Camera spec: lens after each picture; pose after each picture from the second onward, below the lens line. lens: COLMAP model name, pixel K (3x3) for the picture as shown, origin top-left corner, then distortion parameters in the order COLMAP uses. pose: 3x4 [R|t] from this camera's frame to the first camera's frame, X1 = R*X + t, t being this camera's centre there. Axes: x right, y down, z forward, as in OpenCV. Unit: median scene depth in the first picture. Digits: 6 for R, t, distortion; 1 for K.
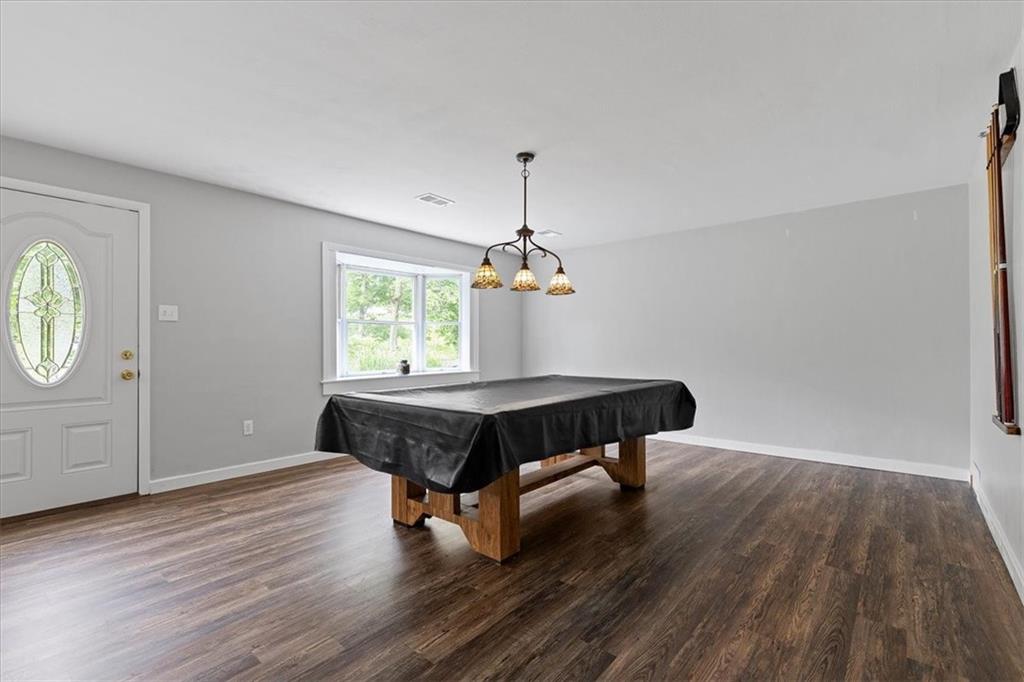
lens RADIAL K [[466.4, 0, 509.6], [0, 466.4, 340.0], [0, 0, 1]] dist [0.008237, 0.000169]
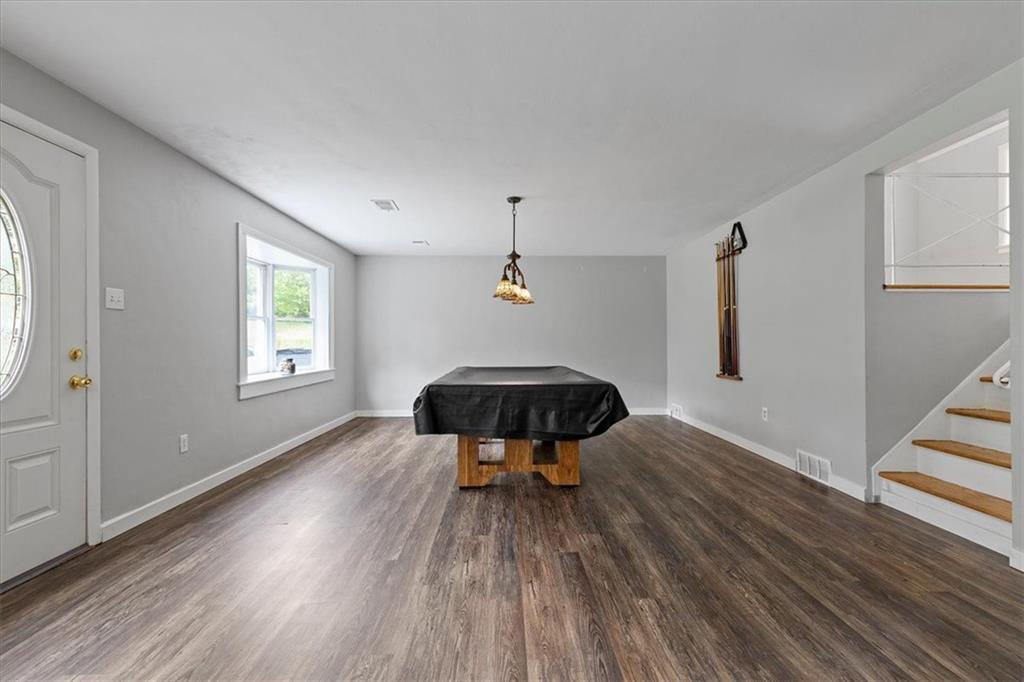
lens RADIAL K [[466.4, 0, 517.8], [0, 466.4, 340.8], [0, 0, 1]] dist [0.008237, 0.000169]
pose [[0.744041, 0.003081, 0.668126, -0.808315], [-0.006416, 0.999976, 0.002534, 0.004203], [-0.668103, -0.006172, 0.744043, 0.010190]]
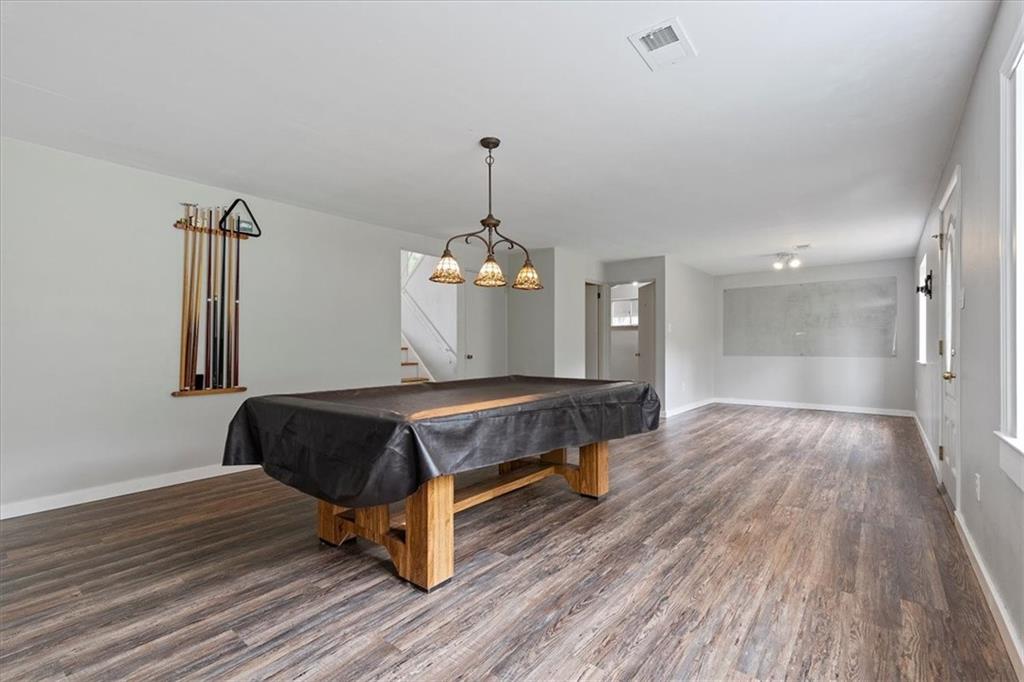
lens RADIAL K [[466.4, 0, 514.5], [0, 466.4, 340.4], [0, 0, 1]] dist [0.008237, 0.000169]
pose [[-0.999206, 0.003308, -0.039703, 0.021131], [0.004243, 0.999715, -0.023507, 0.027606], [0.039614, -0.023657, -0.998935, 1.859634]]
